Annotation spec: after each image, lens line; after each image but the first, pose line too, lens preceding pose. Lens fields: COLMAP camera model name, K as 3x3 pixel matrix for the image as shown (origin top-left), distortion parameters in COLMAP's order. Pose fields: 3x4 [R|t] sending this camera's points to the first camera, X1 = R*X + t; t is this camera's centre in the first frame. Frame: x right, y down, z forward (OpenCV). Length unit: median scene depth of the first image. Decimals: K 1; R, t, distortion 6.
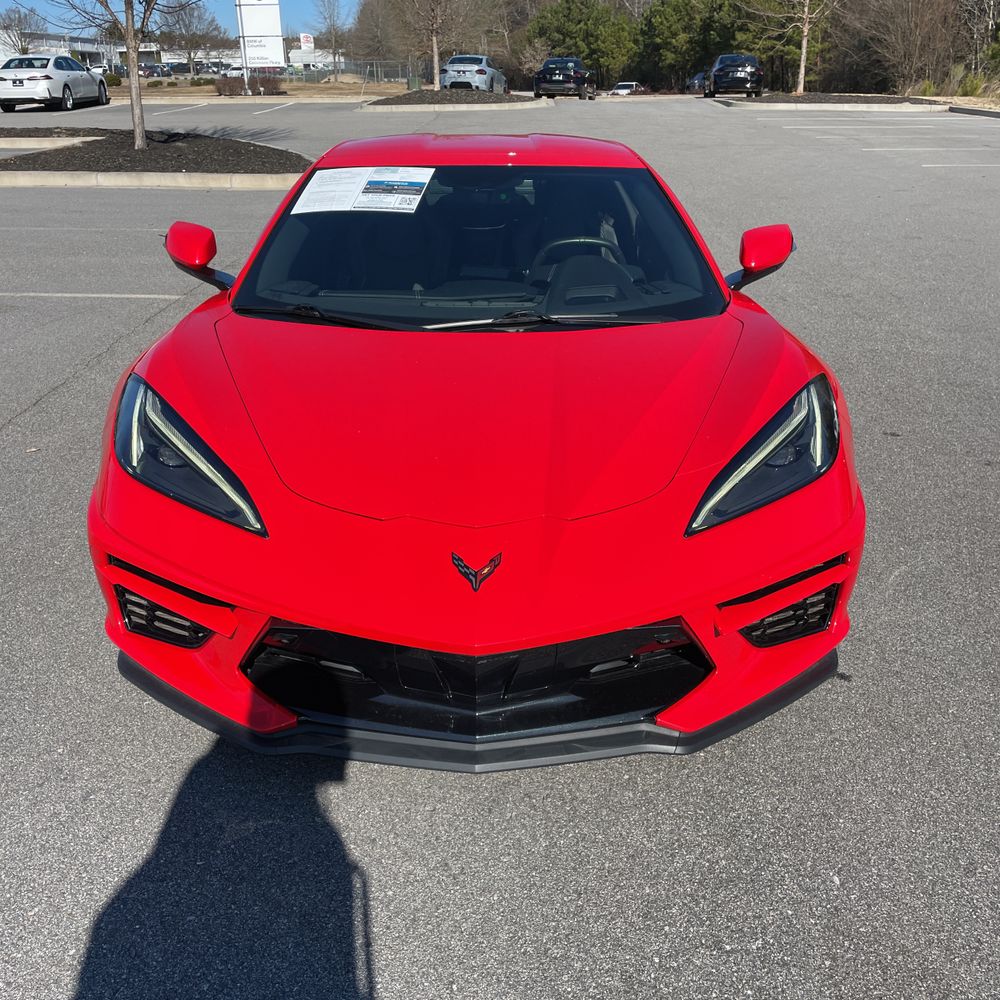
lens RADIAL K [[1016.8, 0, 486.5], [0, 1016.8, 489.7], [0, 0, 1]] dist [0.096868, -0.139488]
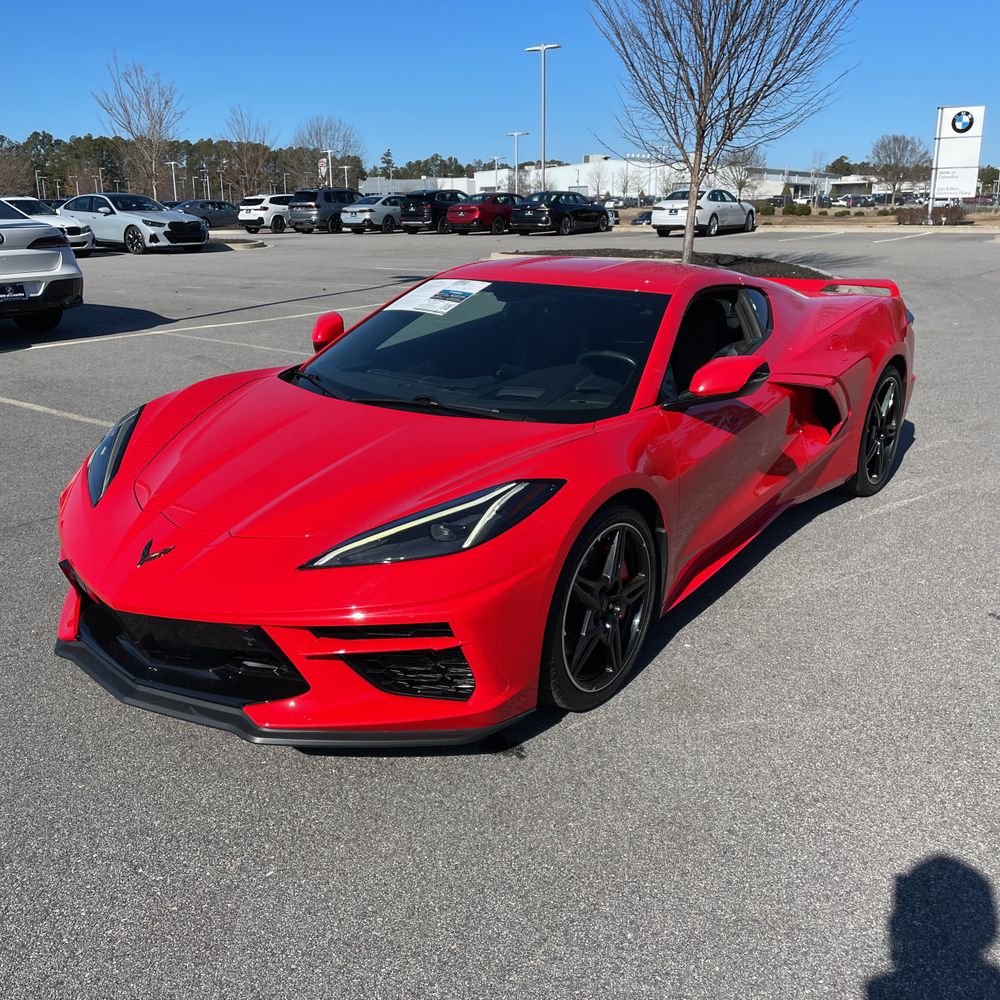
lens RADIAL K [[1005.0, 0, 502.8], [0, 1005.0, 494.3], [0, 0, 1]] dist [0.094634, -0.128289]
pose [[0.806913, 0.172743, -0.564847, 0.088416], [-0.230964, 0.972417, -0.032557, -0.004991], [0.543643, 0.156729, 0.824553, 0.009683]]
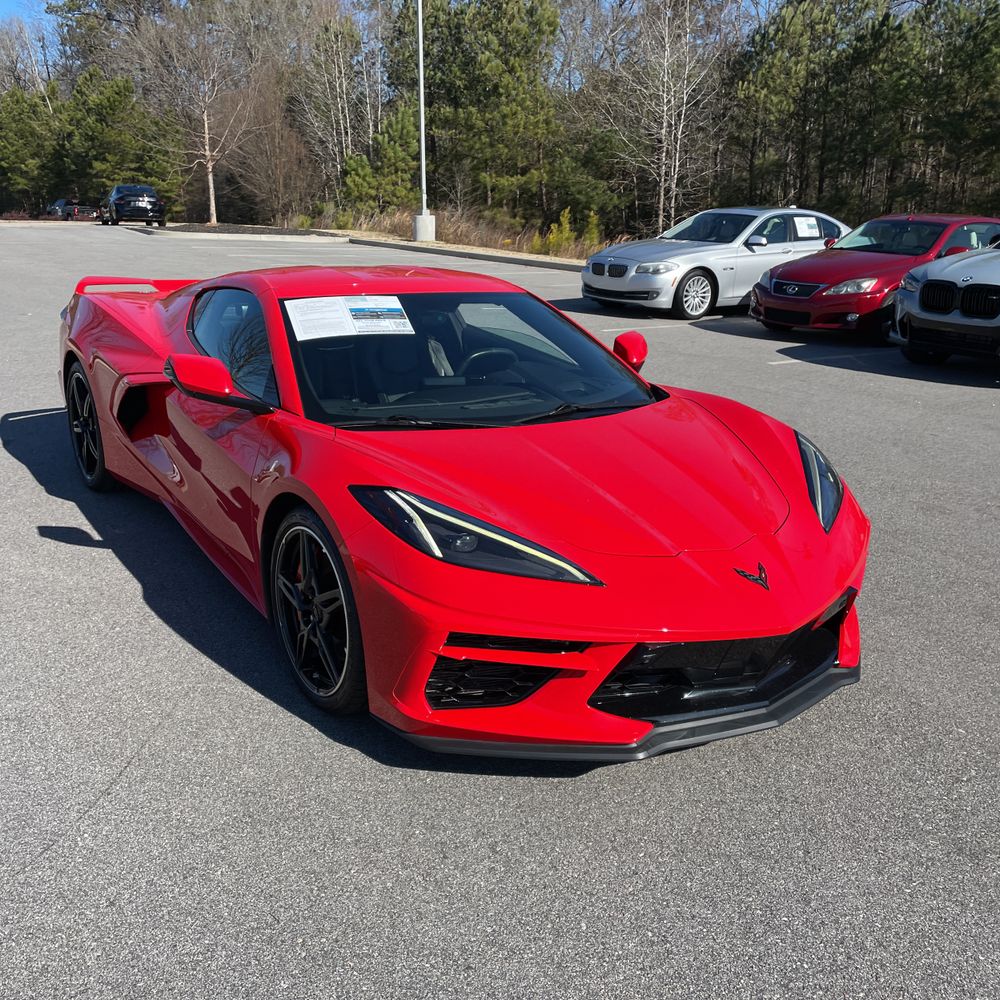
lens RADIAL K [[1022.8, 0, 503.6], [0, 1022.8, 499.2], [0, 0, 1]] dist [0.090761, -0.127636]
pose [[0.819818, -0.134147, 0.556689, -0.081550], [0.191674, 0.980379, -0.046028, -0.002277], [-0.539592, 0.144438, 0.829445, 0.003106]]
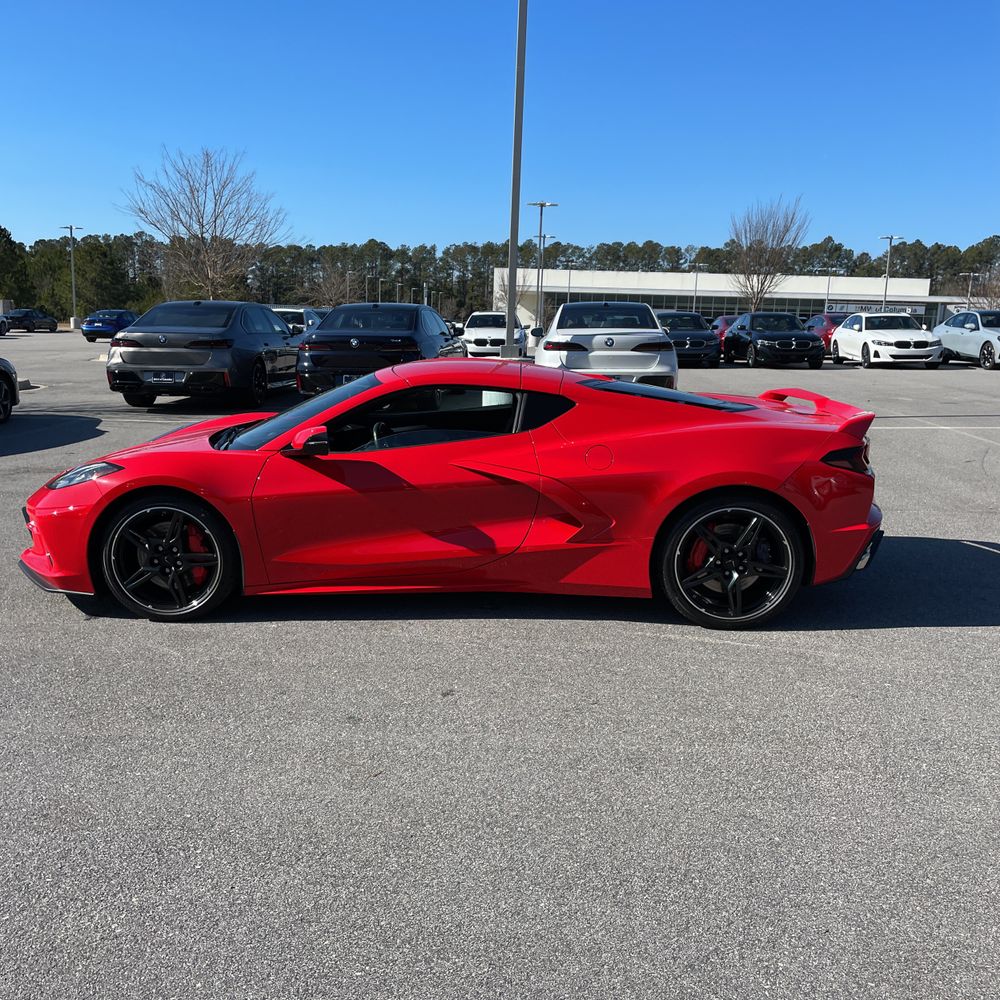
lens RADIAL K [[1012.3, 0, 500.0], [0, 1012.3, 500.0], [0, 0, 1]] dist [0.150934, -0.272603]
pose [[-0.026226, 0.195397, -0.980374, 0.217444], [-0.399258, 0.897048, 0.189470, -0.069372], [0.916464, 0.396391, 0.054488, 0.157496]]
